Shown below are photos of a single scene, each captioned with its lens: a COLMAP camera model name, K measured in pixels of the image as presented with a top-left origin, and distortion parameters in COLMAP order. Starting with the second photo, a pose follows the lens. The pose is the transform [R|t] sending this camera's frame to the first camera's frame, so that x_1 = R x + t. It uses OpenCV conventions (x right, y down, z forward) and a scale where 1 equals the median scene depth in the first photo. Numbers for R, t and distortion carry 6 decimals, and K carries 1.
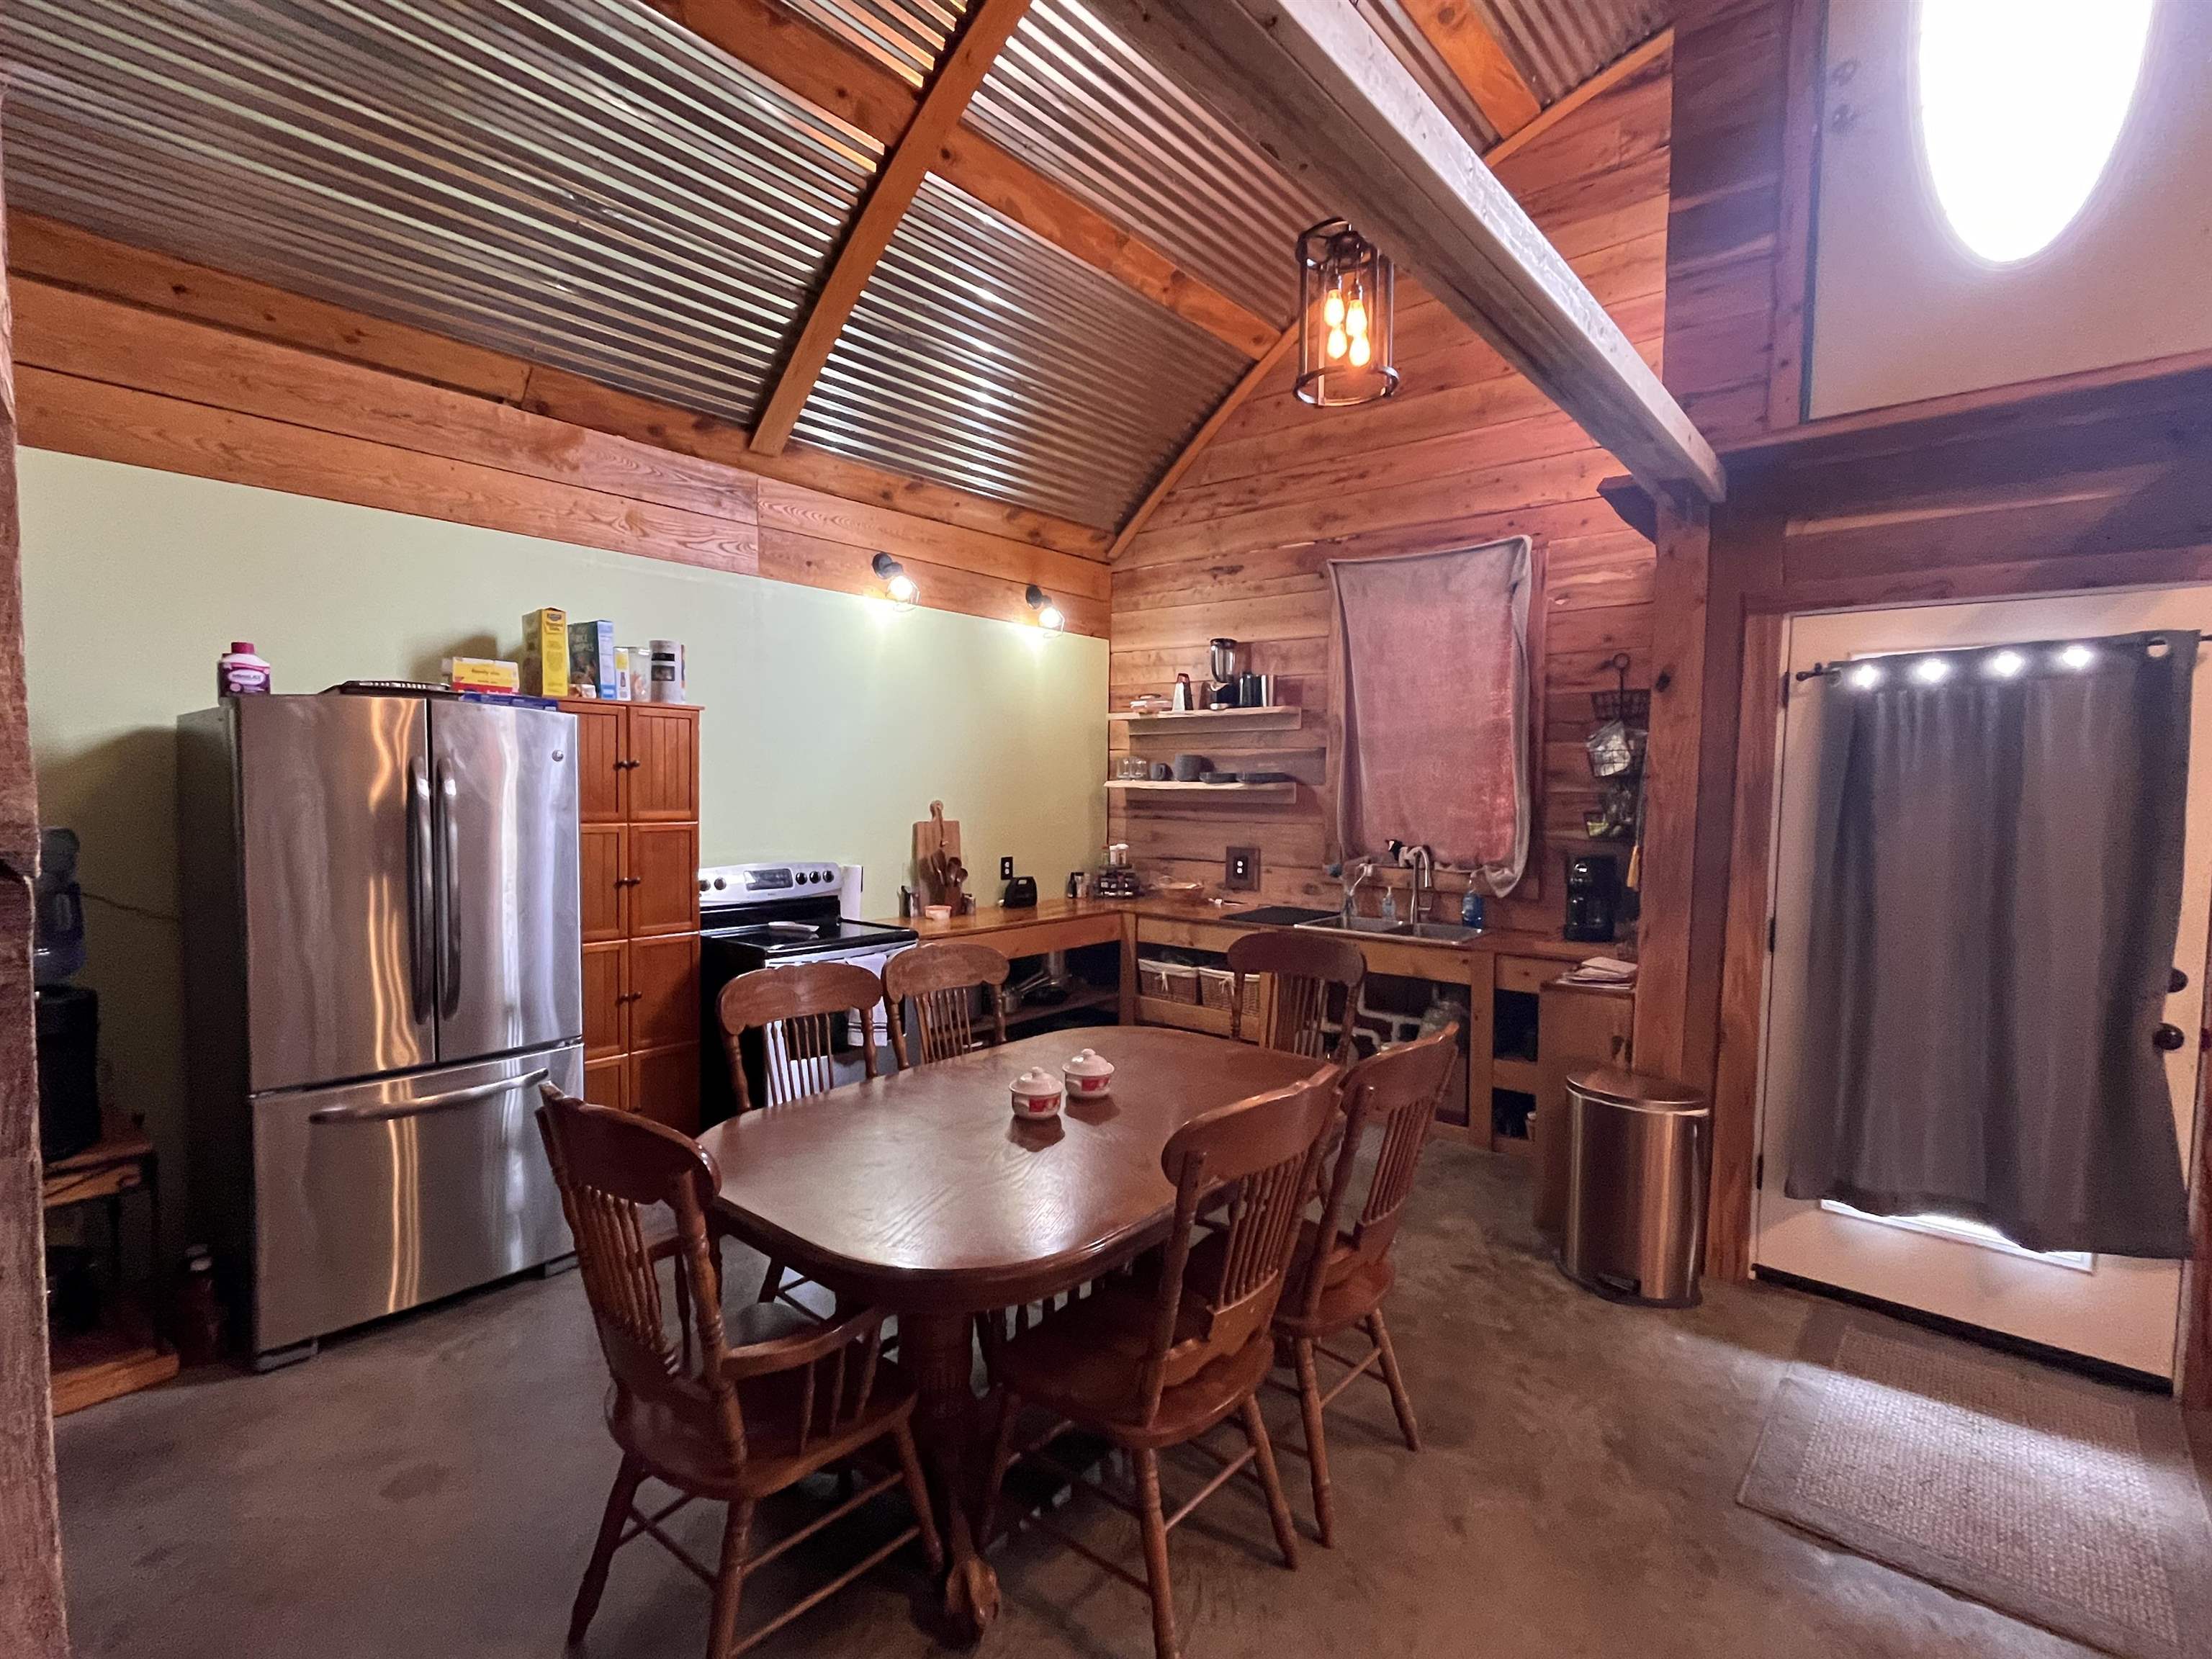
lens RADIAL K [[1028.7, 0, 1099.0], [0, 1028.7, 835.9], [0, 0, 1]] dist [0.000071, -0.001284]
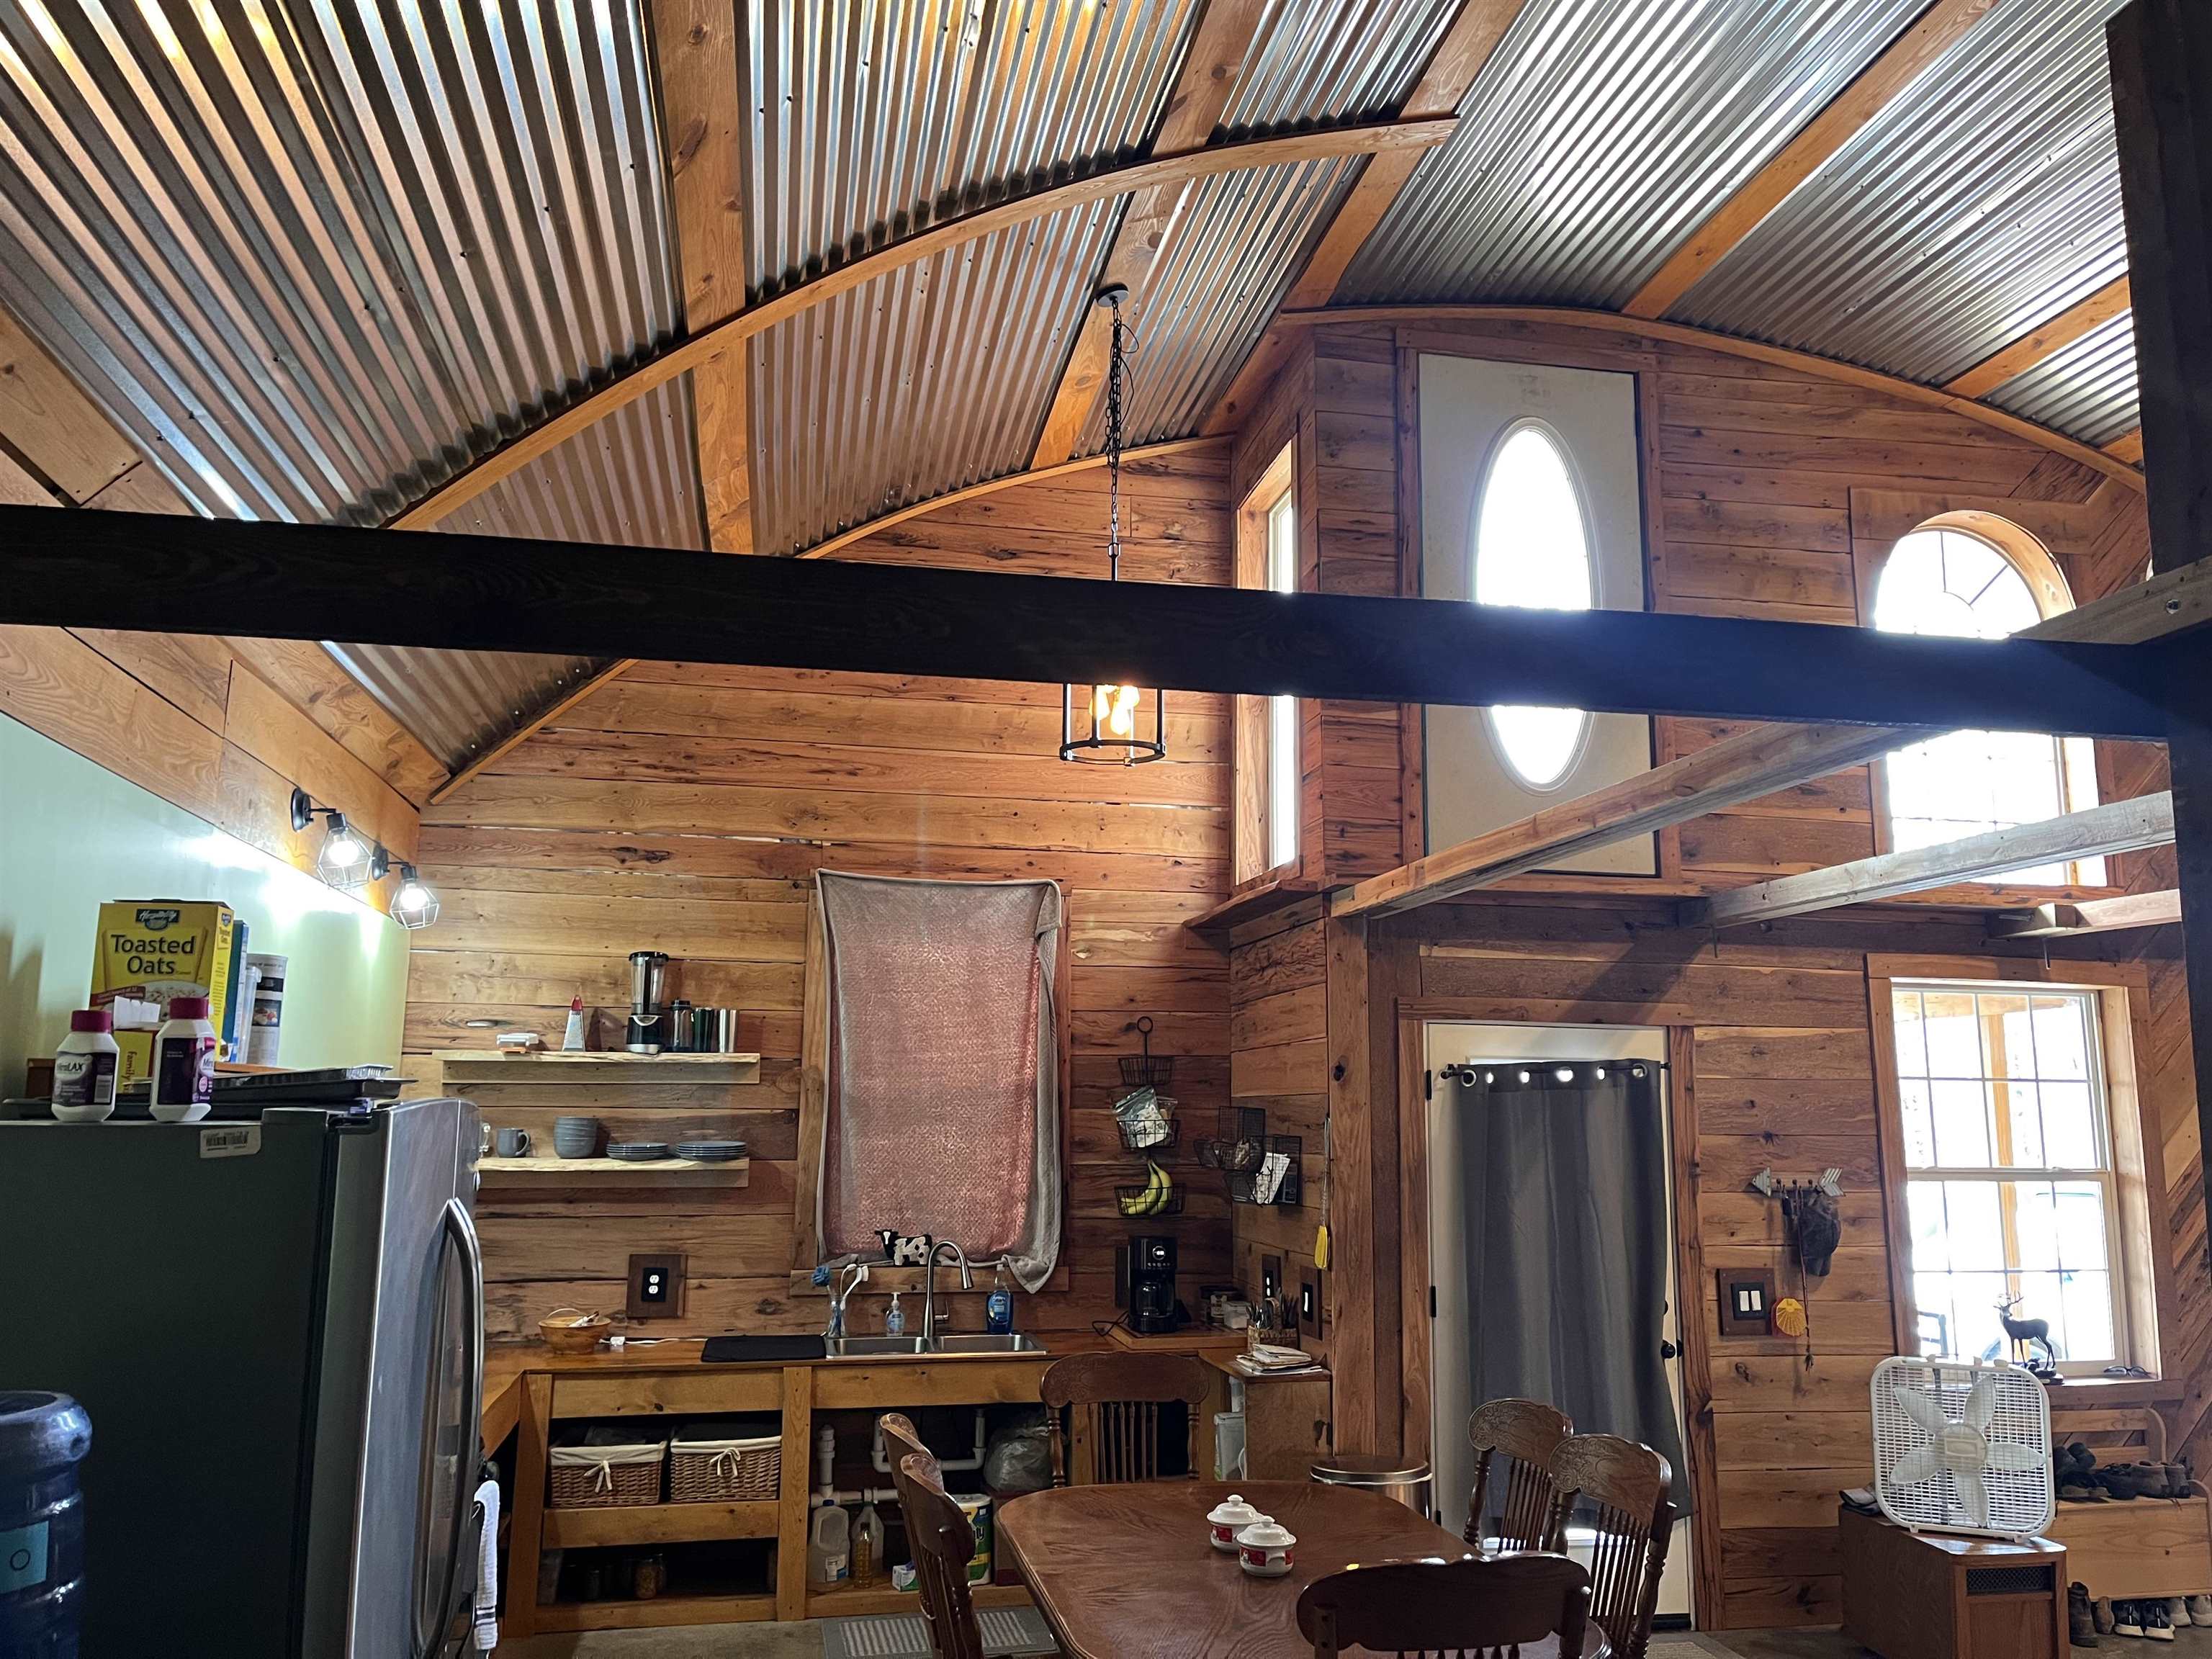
lens RADIAL K [[1682.9, 0, 1108.3], [0, 1682.9, 828.0], [0, 0, 1]] dist [0.066747, -0.074991]
pose [[0.620898, 0.124644, 0.773919, -0.867497], [0.039719, 0.981007, -0.189862, -0.060935], [-0.782885, 0.148624, 0.604154, 0.054925]]
